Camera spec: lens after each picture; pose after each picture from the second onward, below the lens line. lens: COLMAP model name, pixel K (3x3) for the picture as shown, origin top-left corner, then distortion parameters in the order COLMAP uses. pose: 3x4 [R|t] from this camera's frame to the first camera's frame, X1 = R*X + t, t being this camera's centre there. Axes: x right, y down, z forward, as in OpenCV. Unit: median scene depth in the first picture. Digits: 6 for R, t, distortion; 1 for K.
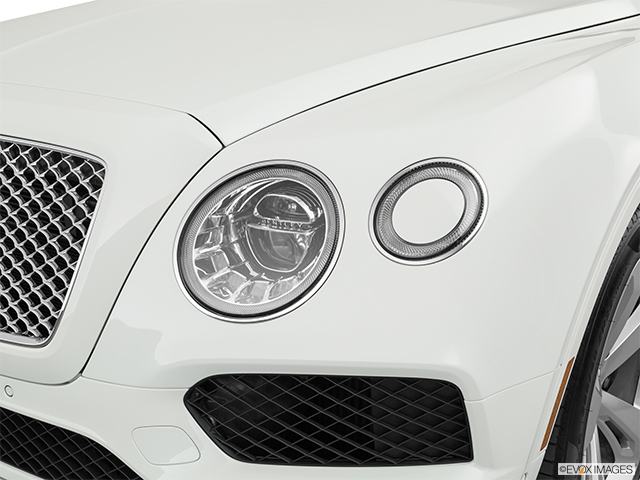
lens RADIAL K [[708.2, 0, 326.0], [0, 708.2, 235.0], [0, 0, 1]] dist [0.007136, 0.000000]
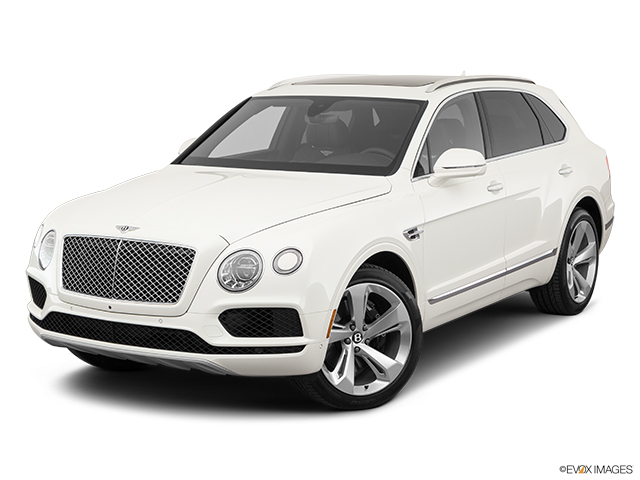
lens RADIAL K [[1237.4, 0, 313.5], [0, 1237.4, 245.3], [0, 0, 1]] dist [-0.037887, 0.000000]
pose [[0.997249, -0.008372, 0.073648, -0.180892], [0.019713, 0.987775, -0.154637, 0.829362], [-0.071453, 0.155663, 0.985223, -5.035467]]
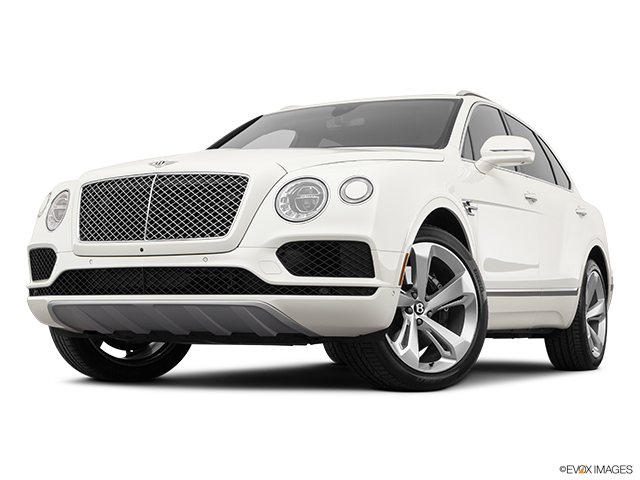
lens RADIAL K [[1130.7, 0, 318.7], [0, 1130.7, 235.2], [0, 0, 1]] dist [-0.038152, 0.000000]
pose [[0.985085, 0.022768, 0.170555, -0.826134], [0.041354, 0.930829, -0.363109, 1.868933], [-0.167025, 0.364746, 0.916004, -3.316516]]
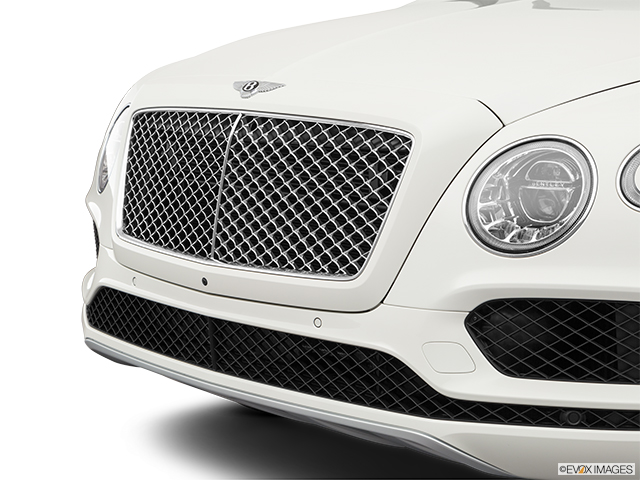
lens RADIAL K [[1445.7, 0, 322.3], [0, 1445.7, 236.7], [0, 0, 1]] dist [-0.052896, 0.000000]
pose [[0.982534, 0.027247, -0.184076, 0.019570], [-0.053690, 0.988662, -0.140235, 0.462204], [0.178168, 0.147669, 0.972857, -1.586219]]
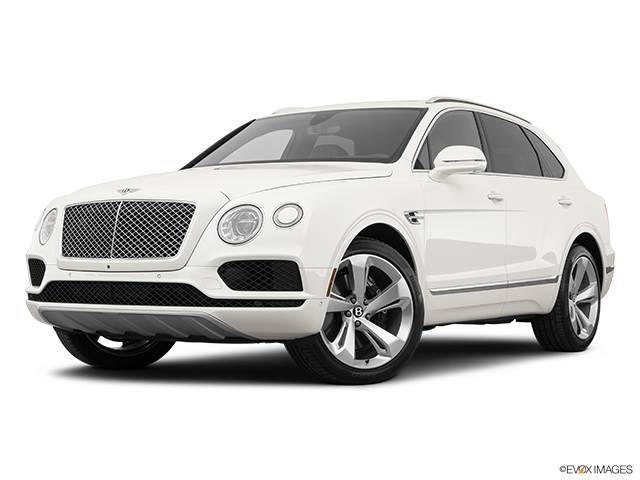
lens RADIAL K [[1220.9, 0, 324.3], [0, 1220.9, 239.4], [0, 0, 1]] dist [-0.053008, 0.000000]
pose [[0.996912, 0.008530, 0.078065, -0.148642], [0.016221, 0.950277, -0.310982, 1.937488], [-0.076836, 0.311288, 0.947204, -4.674166]]
